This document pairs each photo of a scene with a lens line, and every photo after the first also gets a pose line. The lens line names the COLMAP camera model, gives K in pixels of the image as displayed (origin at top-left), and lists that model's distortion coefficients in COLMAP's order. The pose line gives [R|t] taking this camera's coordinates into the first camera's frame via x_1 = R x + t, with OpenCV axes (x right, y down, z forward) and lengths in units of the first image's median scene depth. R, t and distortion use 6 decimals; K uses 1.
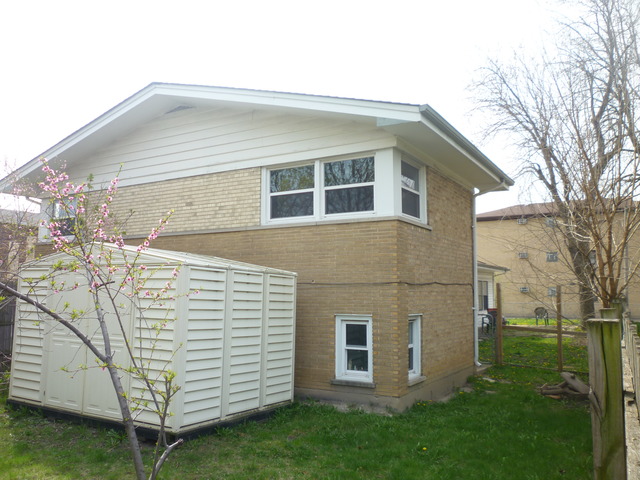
lens RADIAL K [[560.8, 0, 320.3], [0, 560.8, 239.0], [0, 0, 1]] dist [-0.027941, 0.007135]
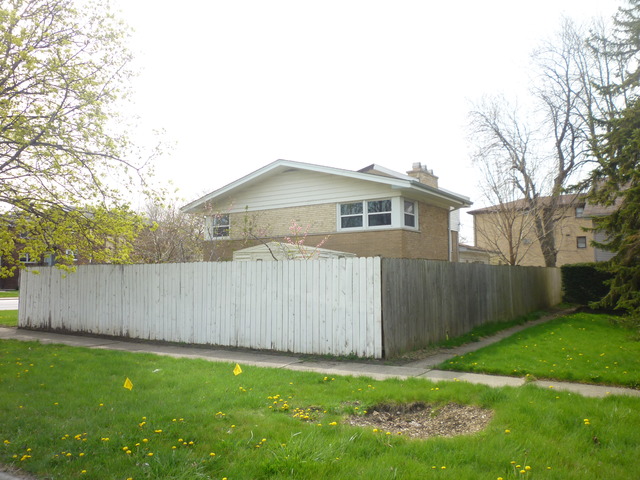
lens RADIAL K [[560.8, 0, 319.1], [0, 560.8, 239.8], [0, 0, 1]] dist [-0.027941, 0.007135]
pose [[0.998001, -0.013991, -0.061631, -0.044885], [0.015449, 0.999611, 0.023239, -0.043660], [0.061282, -0.024144, 0.997828, -1.065665]]
